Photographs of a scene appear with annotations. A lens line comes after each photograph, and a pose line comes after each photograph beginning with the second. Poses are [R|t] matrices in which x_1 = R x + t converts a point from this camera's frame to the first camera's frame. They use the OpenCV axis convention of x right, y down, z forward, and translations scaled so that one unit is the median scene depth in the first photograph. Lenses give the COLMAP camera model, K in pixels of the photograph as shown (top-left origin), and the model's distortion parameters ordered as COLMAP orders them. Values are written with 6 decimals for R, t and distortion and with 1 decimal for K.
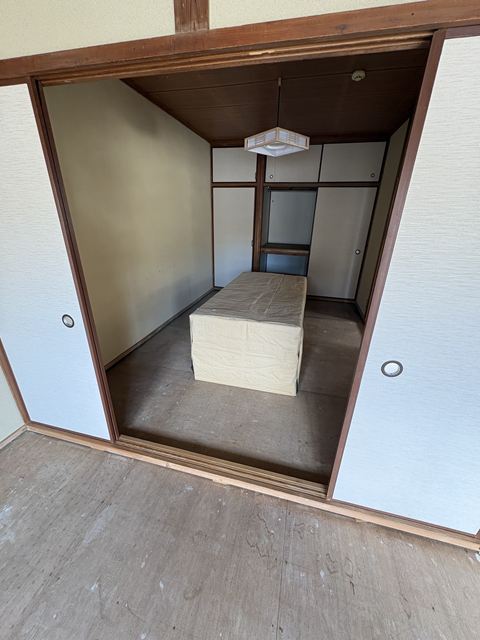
lens RADIAL K [[254.5, 0, 240.2], [0, 254.5, 320.8], [0, 0, 1]] dist [0.000263, 0.000199]
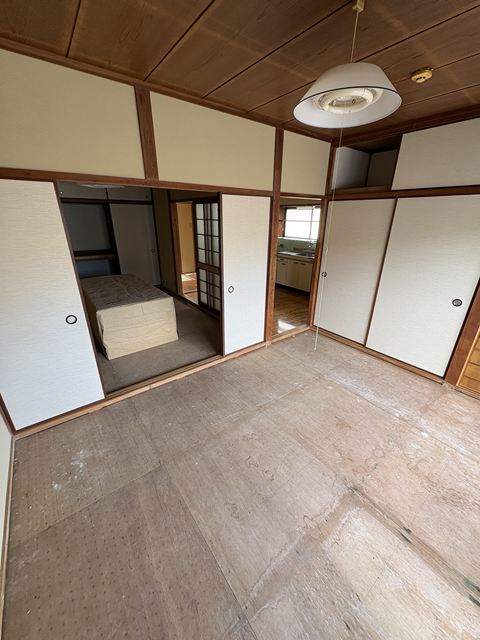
lens RADIAL K [[254.5, 0, 240.2], [0, 254.5, 320.8], [0, 0, 1]] dist [0.000263, 0.000199]
pose [[0.621341, -0.315763, 0.717098, -0.964481], [0.305883, 0.940334, 0.149025, 0.075478], [-0.721368, 0.126753, 0.680854, -0.634235]]
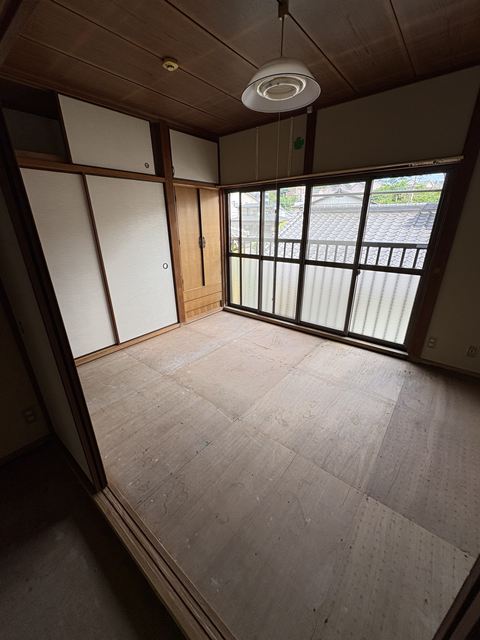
lens RADIAL K [[254.5, 0, 240.2], [0, 254.5, 320.8], [0, 0, 1]] dist [0.000263, 0.000199]
pose [[-0.907083, -0.168316, 0.385838, -0.394083], [0.152154, 0.723518, 0.673329, -0.371677], [-0.392492, 0.669471, -0.630680, 0.843035]]
